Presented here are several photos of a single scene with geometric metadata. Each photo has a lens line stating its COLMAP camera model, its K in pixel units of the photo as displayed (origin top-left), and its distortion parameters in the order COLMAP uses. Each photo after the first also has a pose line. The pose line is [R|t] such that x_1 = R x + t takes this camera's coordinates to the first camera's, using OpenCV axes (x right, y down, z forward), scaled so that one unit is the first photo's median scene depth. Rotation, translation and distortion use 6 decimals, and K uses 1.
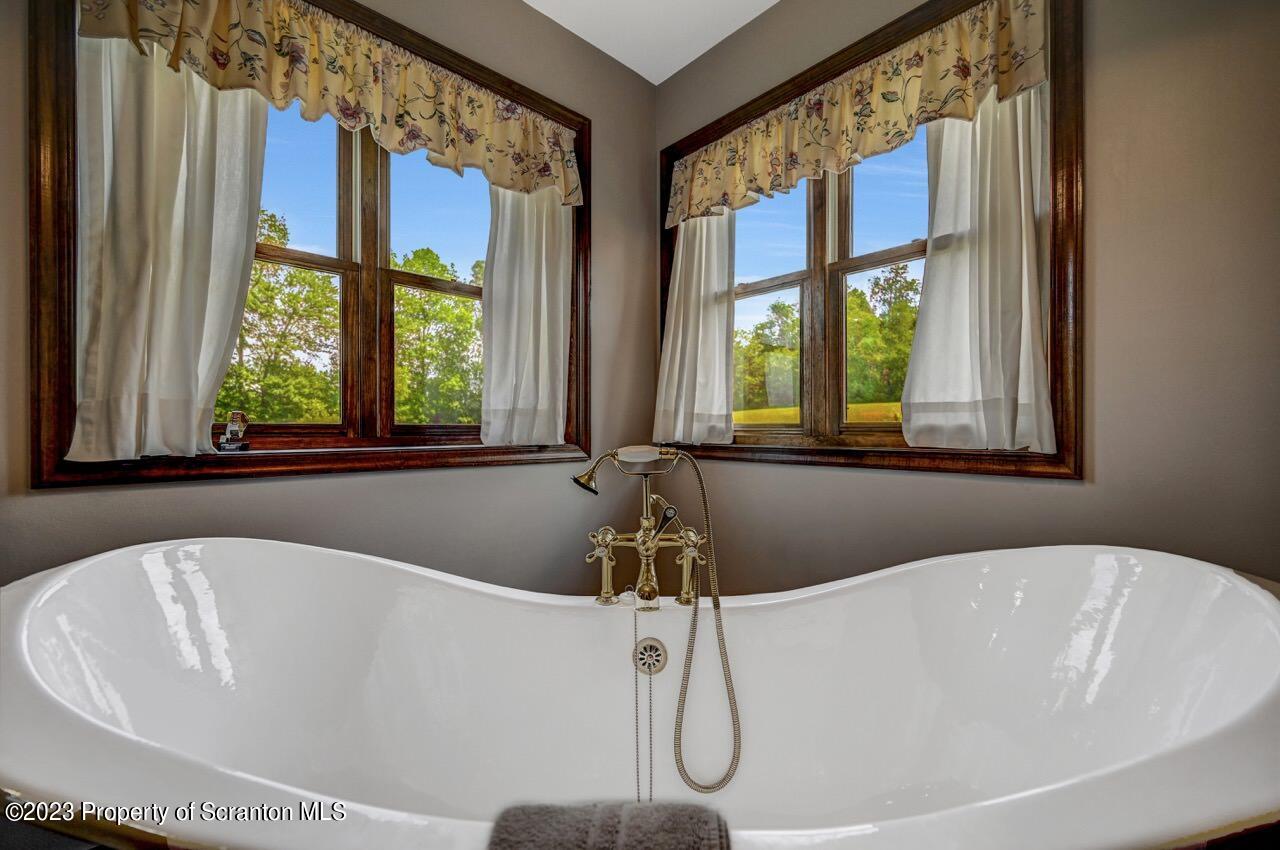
lens RADIAL K [[515.0, 0, 644.0], [0, 515.0, 430.2], [0, 0, 1]] dist [0.001678, 0.000288]
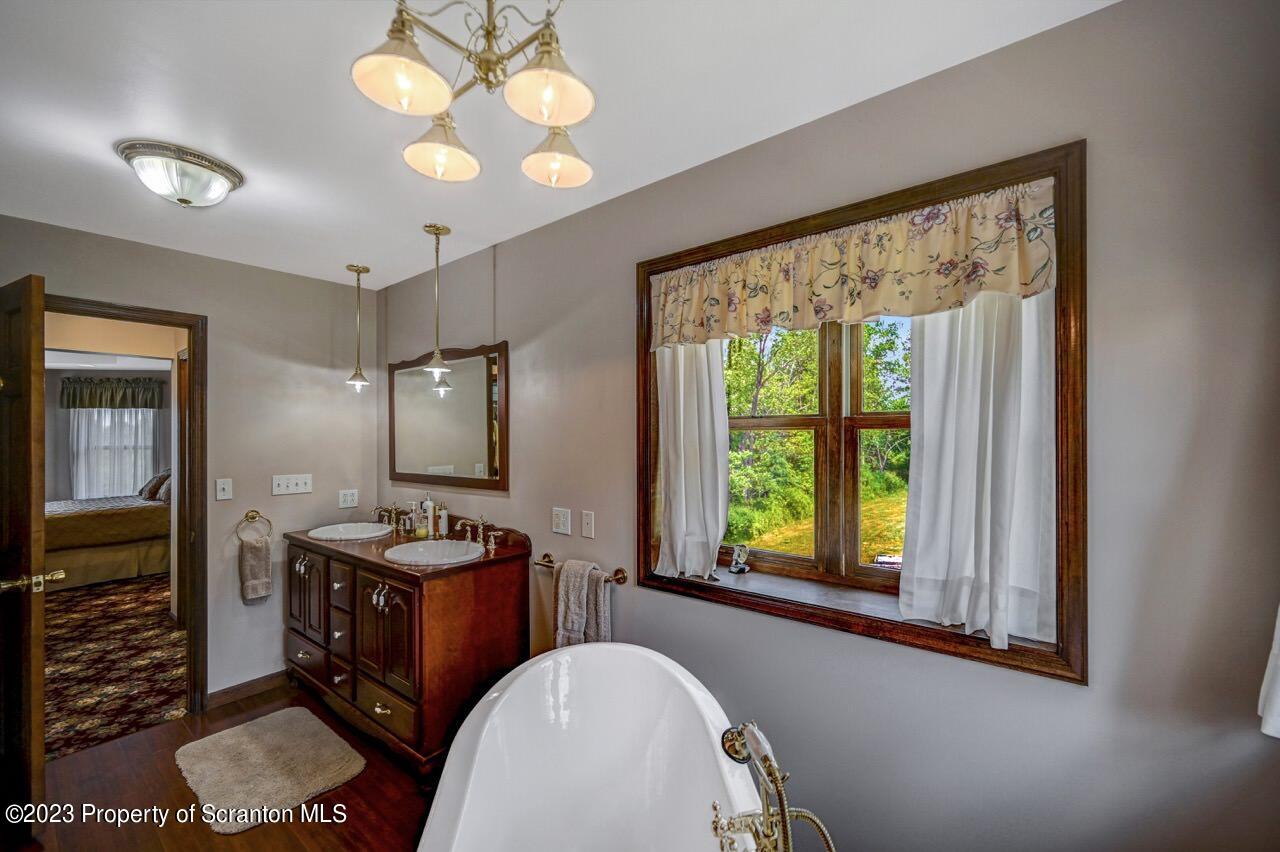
lens RADIAL K [[515.0, 0, 644.1], [0, 515.0, 434.1], [0, 0, 1]] dist [0.001678, 0.000288]
pose [[0.166592, -0.011482, -0.985959, 0.489993], [0.008029, 0.999915, -0.010288, -0.281275], [0.985993, -0.006202, 0.166670, 0.424969]]
